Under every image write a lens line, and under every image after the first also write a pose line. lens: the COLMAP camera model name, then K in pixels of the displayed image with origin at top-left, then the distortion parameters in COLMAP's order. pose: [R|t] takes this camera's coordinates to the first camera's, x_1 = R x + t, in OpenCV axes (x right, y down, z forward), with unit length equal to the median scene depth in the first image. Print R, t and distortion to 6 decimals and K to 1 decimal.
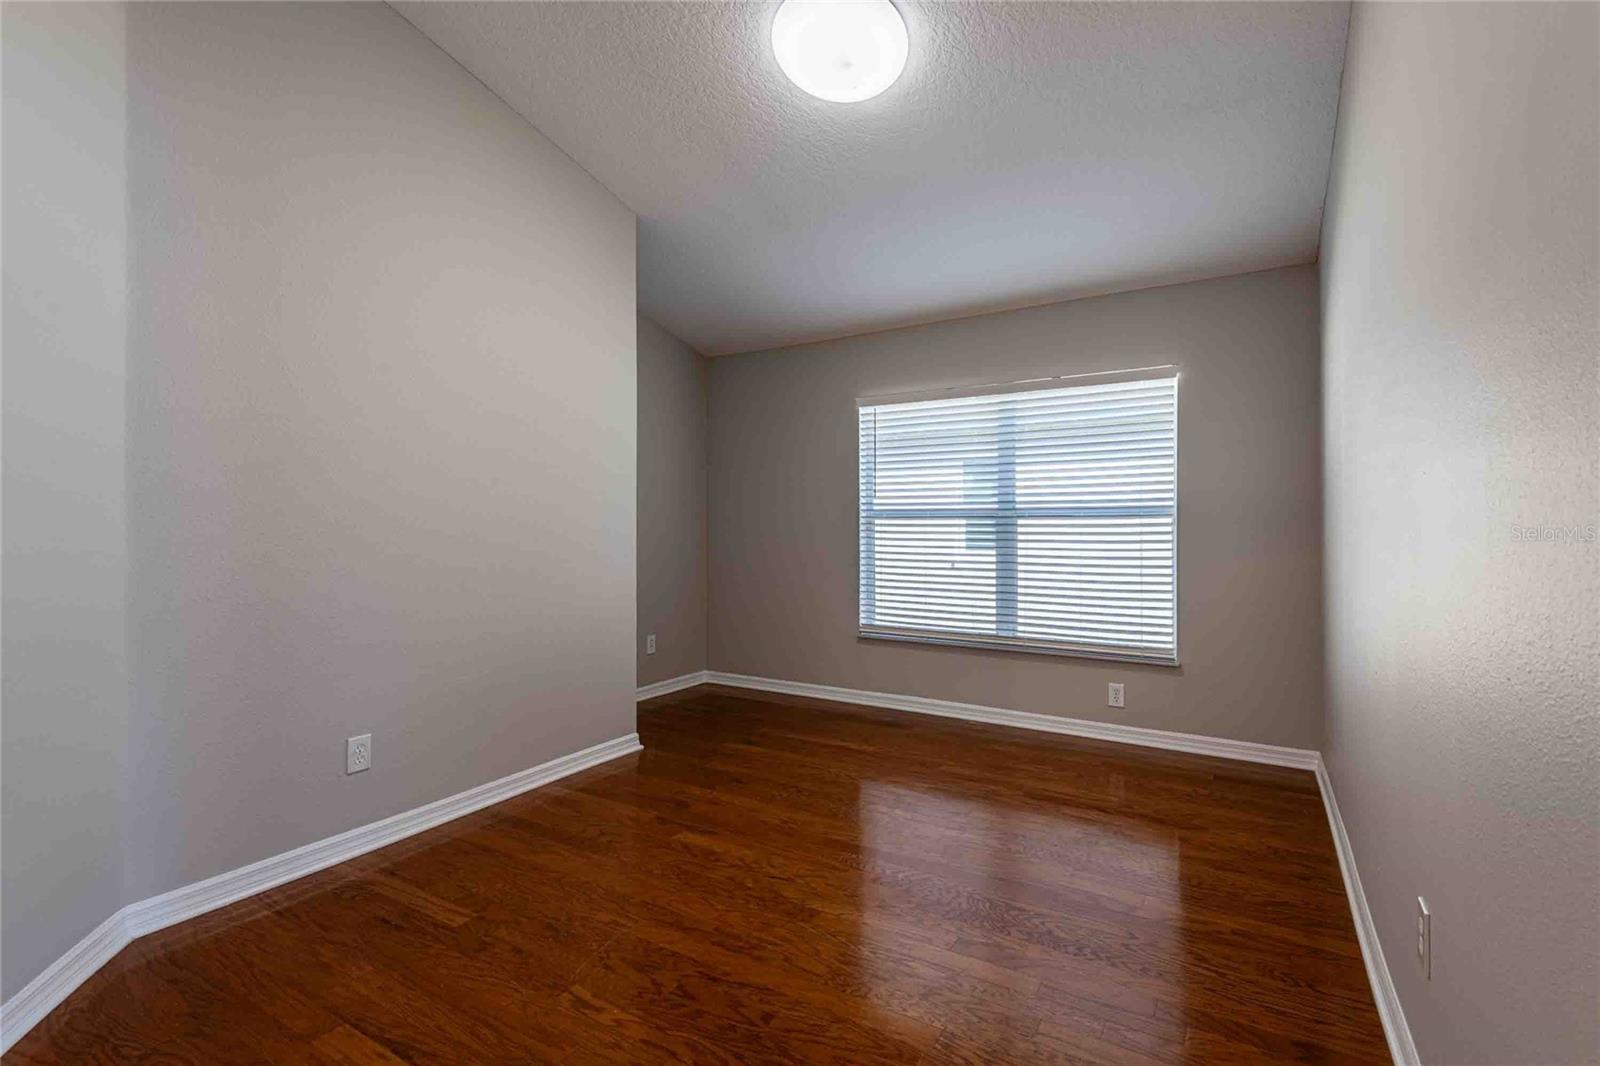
lens RADIAL K [[722.3, 0, 799.1], [0, 722.3, 523.6], [0, 0, 1]] dist [0.036768, -0.024557]
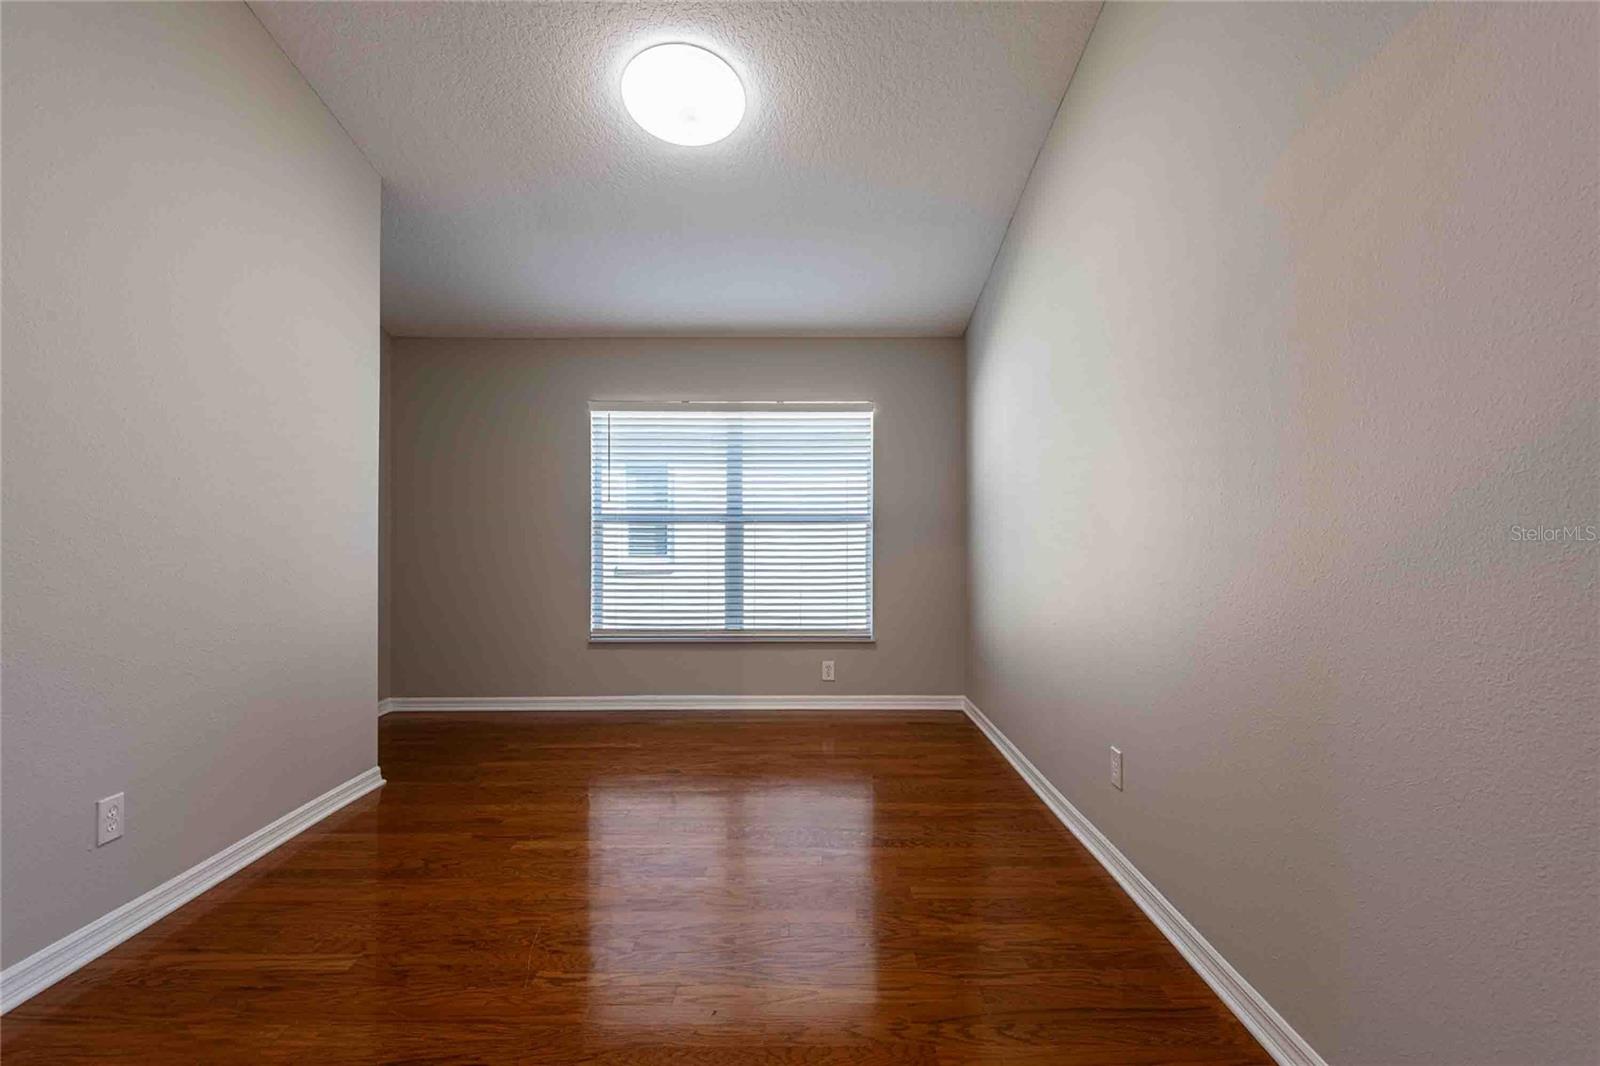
lens RADIAL K [[771.5, 0, 797.7], [0, 771.5, 518.5], [0, 0, 1]] dist [0.041312, -0.034826]
pose [[0.856232, 0.007836, 0.516533, -0.261140], [-0.001116, 0.999911, -0.013320, 0.001368], [-0.516591, 0.010829, 0.856164, -0.066813]]
